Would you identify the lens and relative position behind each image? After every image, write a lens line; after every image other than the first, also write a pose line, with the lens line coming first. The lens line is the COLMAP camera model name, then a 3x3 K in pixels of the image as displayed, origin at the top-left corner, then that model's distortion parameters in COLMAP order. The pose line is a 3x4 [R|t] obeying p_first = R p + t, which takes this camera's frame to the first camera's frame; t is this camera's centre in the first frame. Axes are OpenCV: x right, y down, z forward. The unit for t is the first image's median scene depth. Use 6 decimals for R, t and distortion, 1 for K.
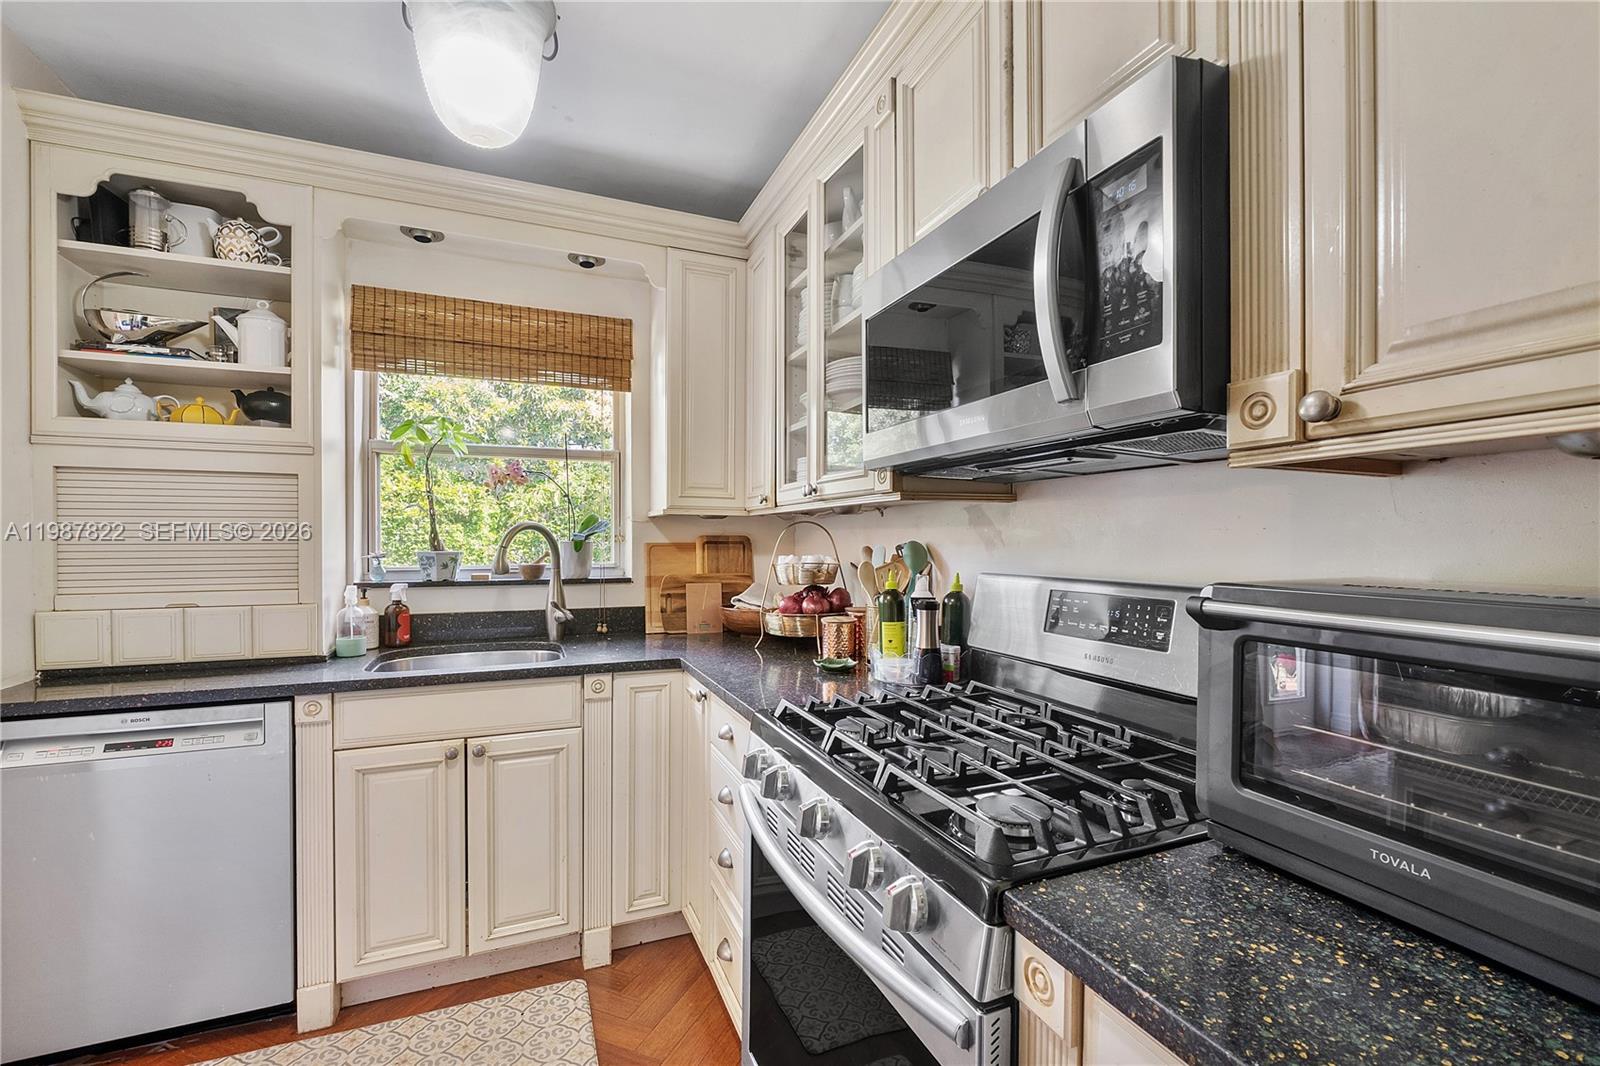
lens RADIAL K [[680.7, 0, 799.3], [0, 680.7, 536.9], [0, 0, 1]] dist [-0.006158, -0.000804]
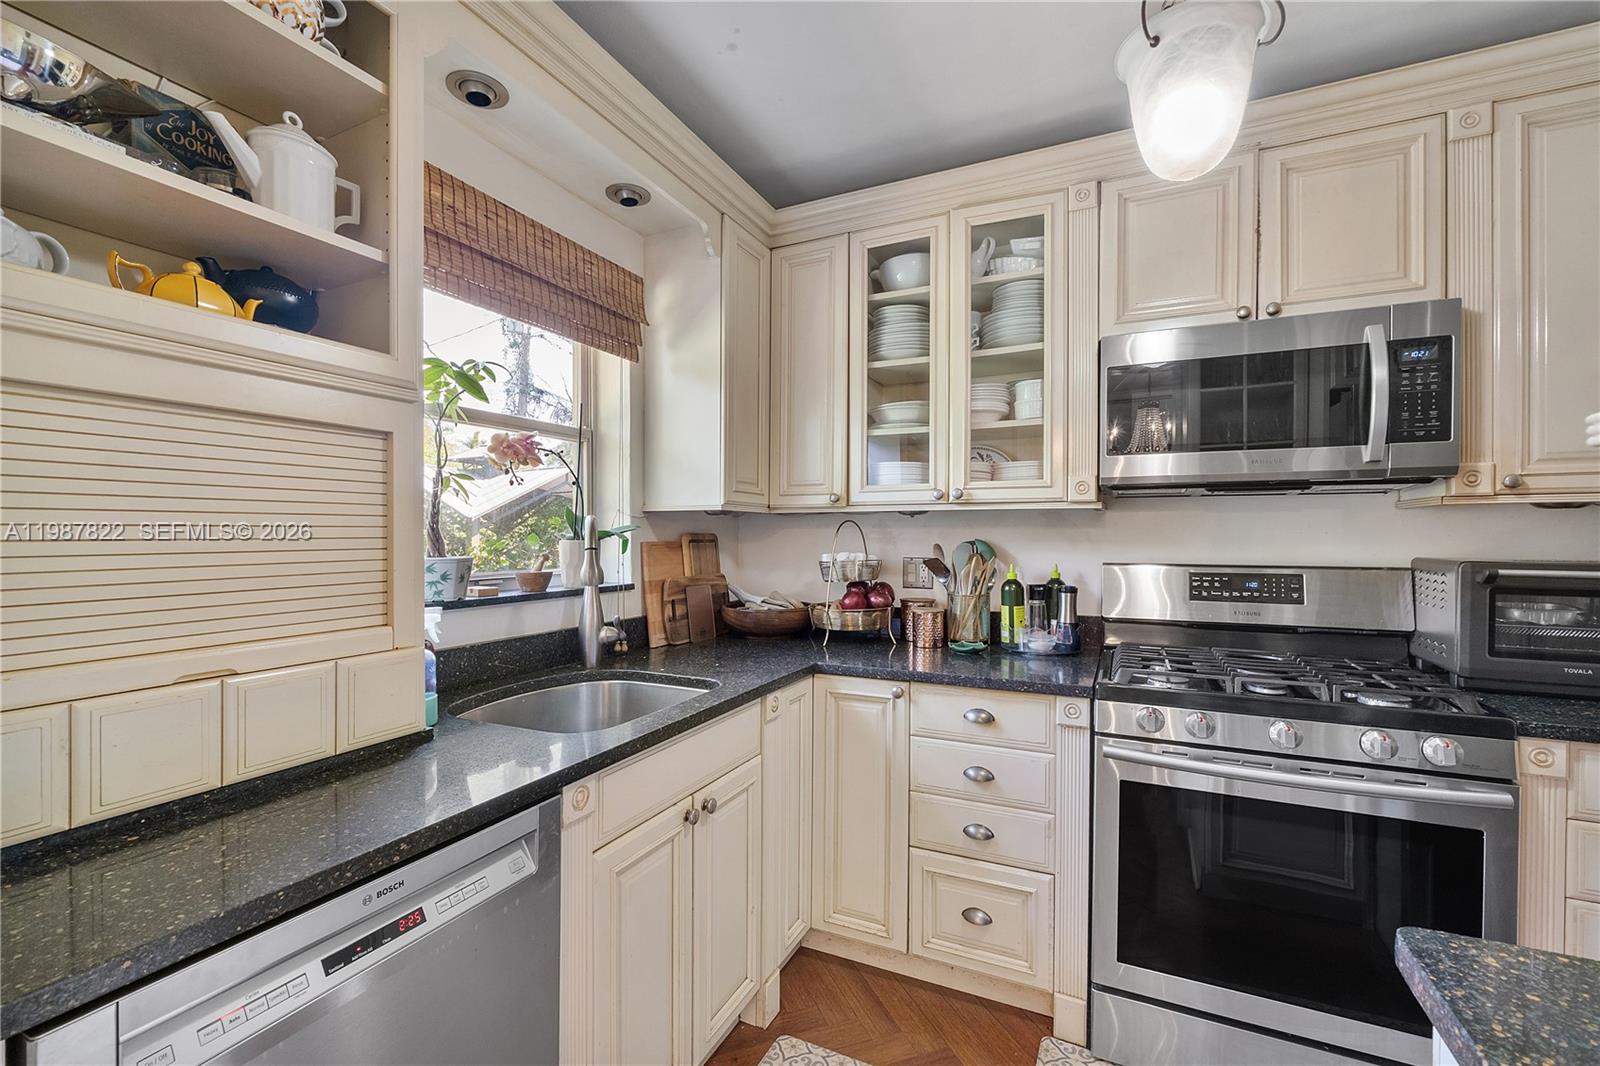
lens RADIAL K [[680.7, 0, 797.3], [0, 680.7, 537.3], [0, 0, 1]] dist [-0.006158, -0.000804]
pose [[0.749830, -0.005439, 0.661608, -0.776518], [-0.002186, 0.999940, 0.010698, -0.008000], [-0.661627, -0.009468, 0.749773, 0.280563]]
